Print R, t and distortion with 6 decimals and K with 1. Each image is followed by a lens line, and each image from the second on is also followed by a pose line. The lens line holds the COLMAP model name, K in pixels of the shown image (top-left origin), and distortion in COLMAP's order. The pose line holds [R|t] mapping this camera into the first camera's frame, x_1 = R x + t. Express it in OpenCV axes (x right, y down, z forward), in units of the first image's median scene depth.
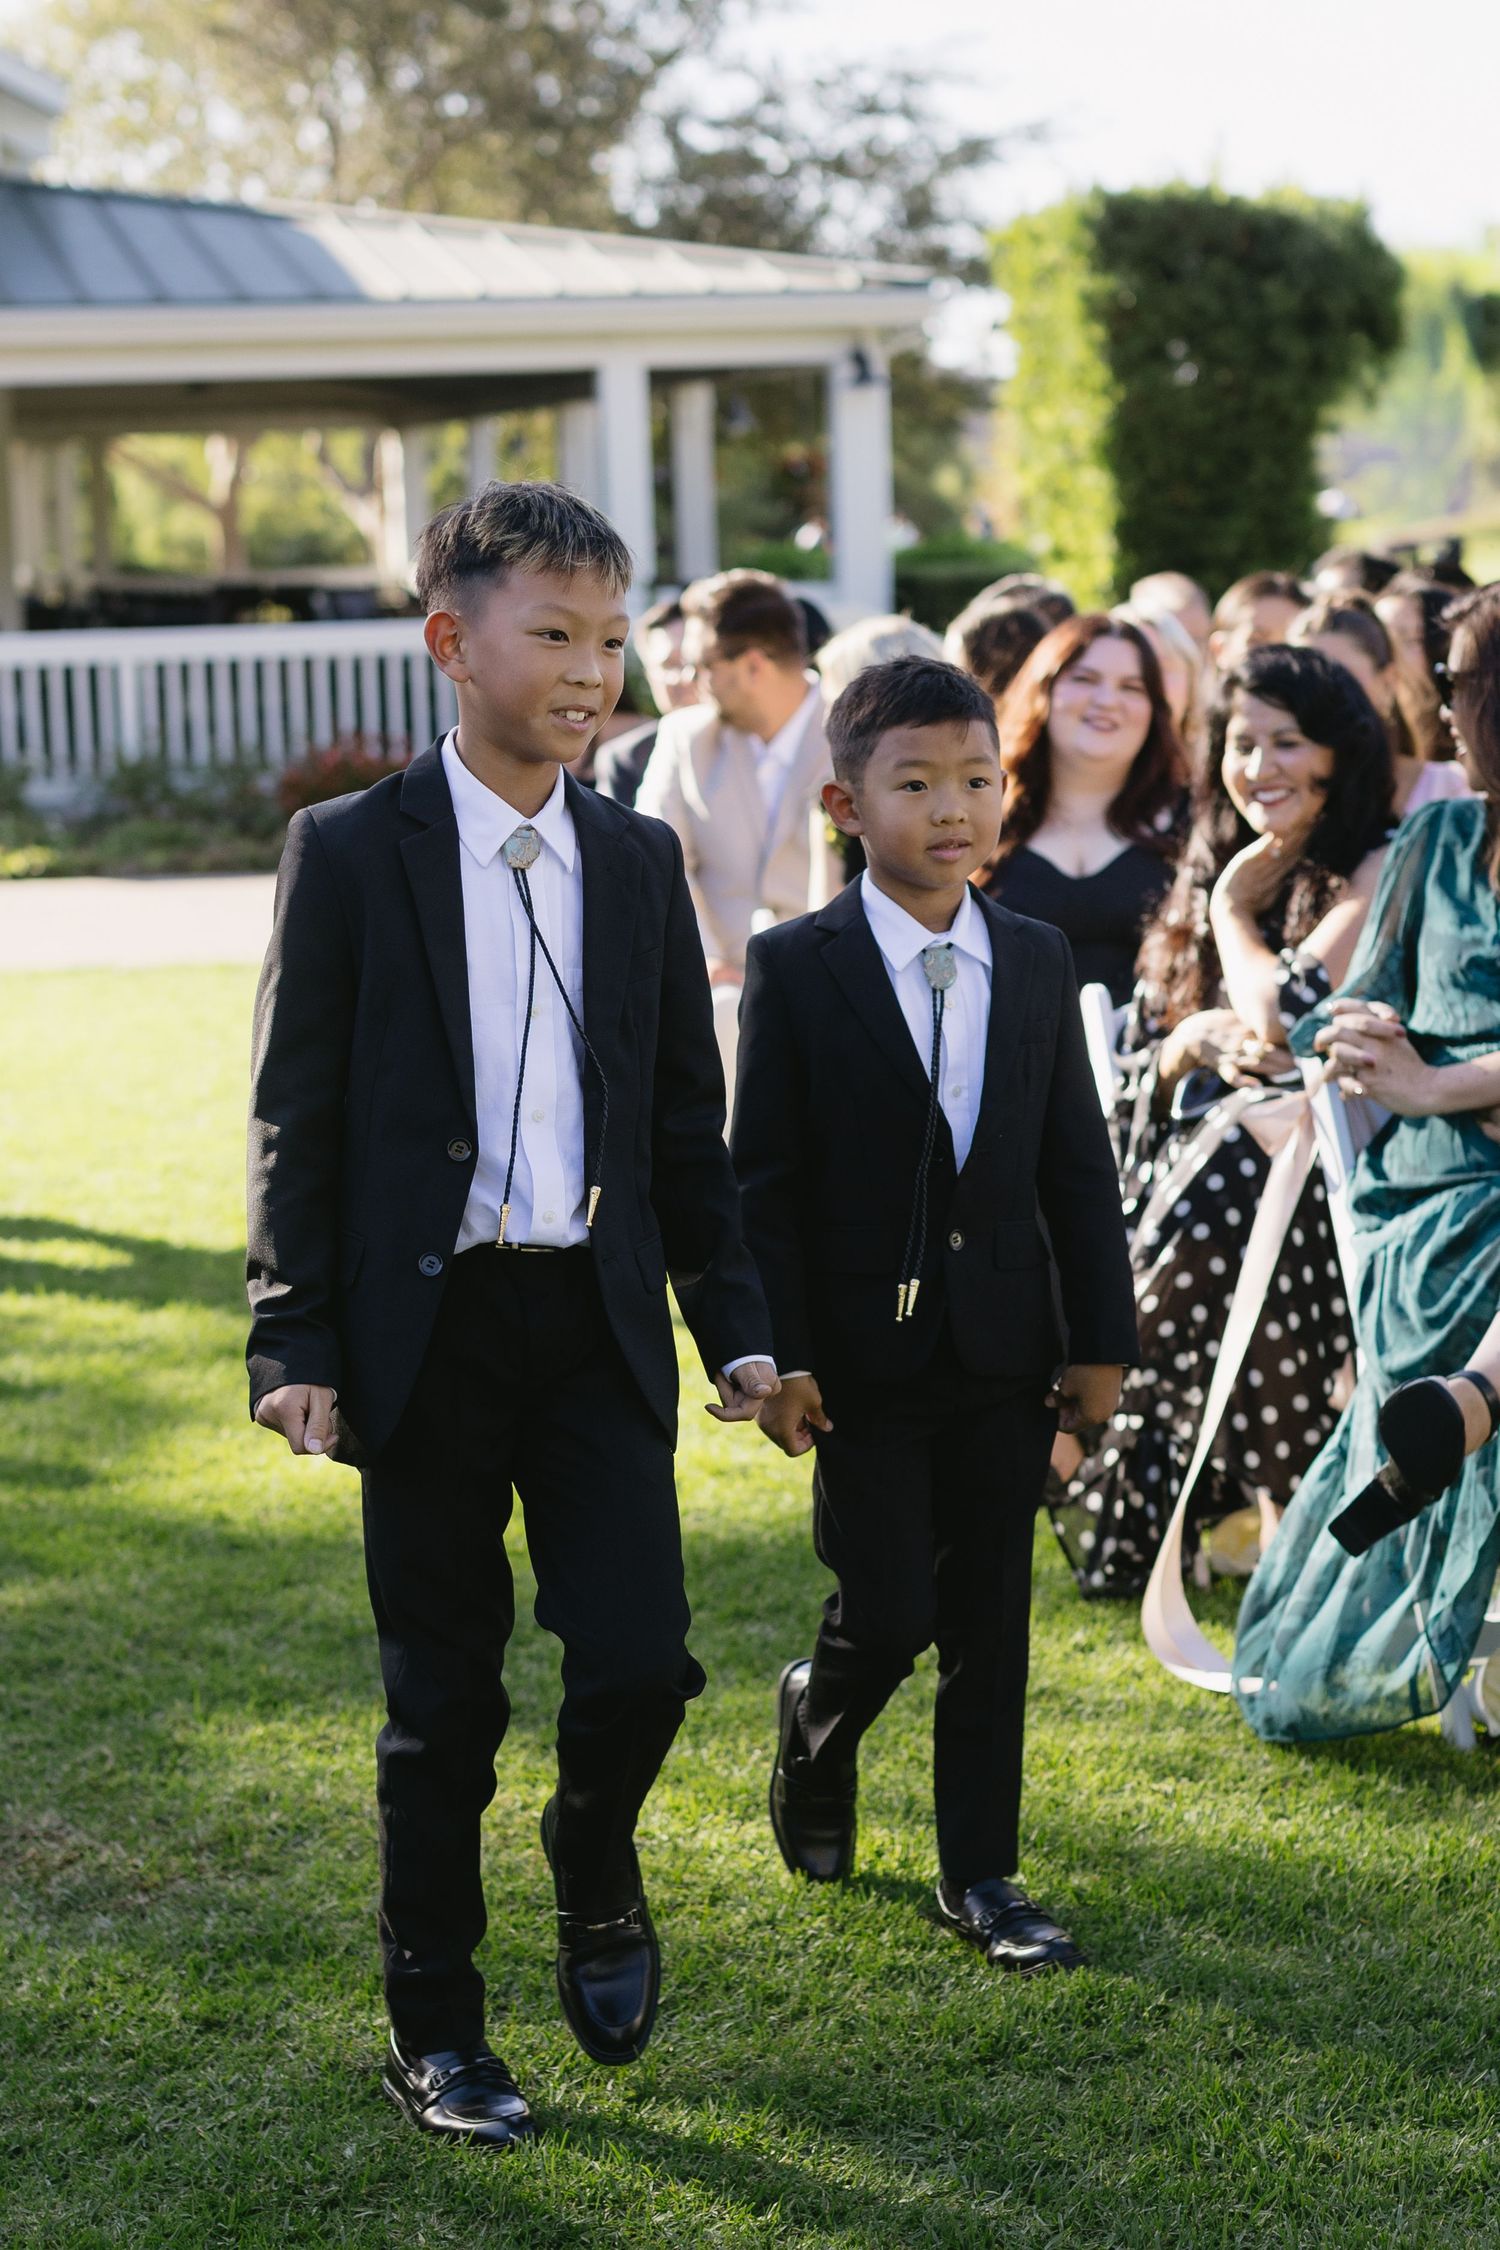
lens RADIAL K [[3639.3, 0, 750.0], [0, 3639.3, 1125.0], [0, 0, 1]] dist [-0.007175, -0.024195]
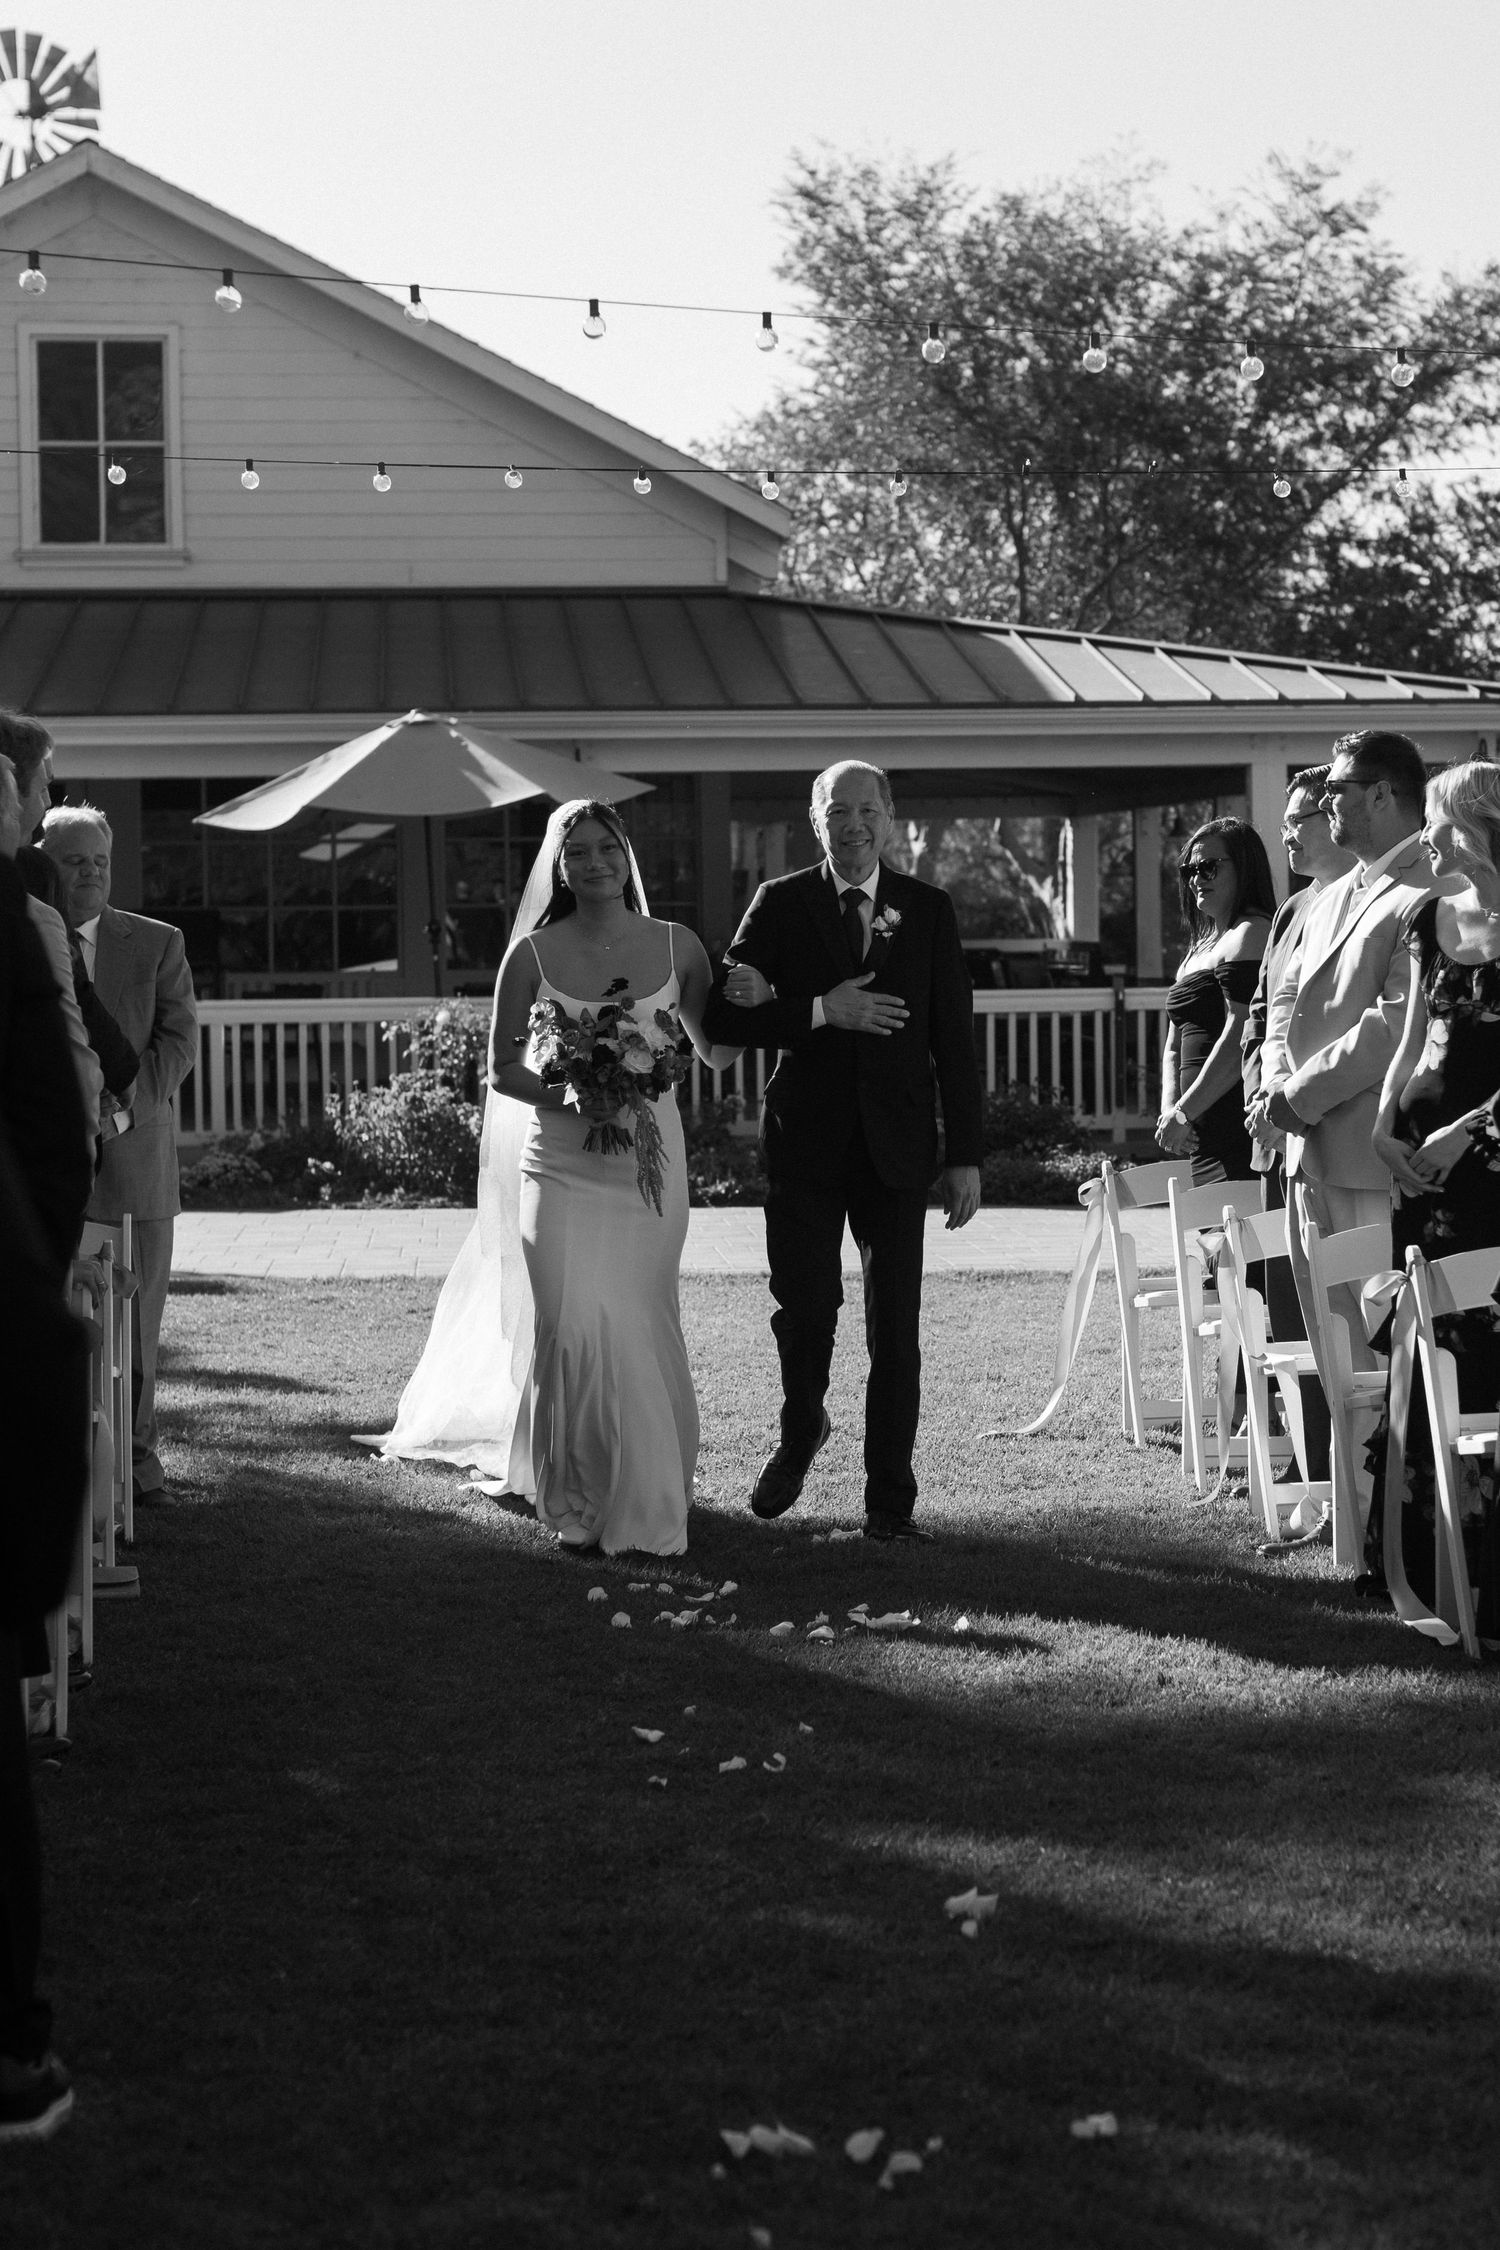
lens RADIAL K [[4163.7, 0, 750.0], [0, 4163.7, 1125.0], [0, 0, 1]] dist [-0.062562, 0.104749]
pose [[0.982081, 0.027195, -0.186486, 0.046689], [-0.046598, 0.993849, -0.100465, 0.035860], [0.182607, 0.107355, 0.977307, -0.253918]]
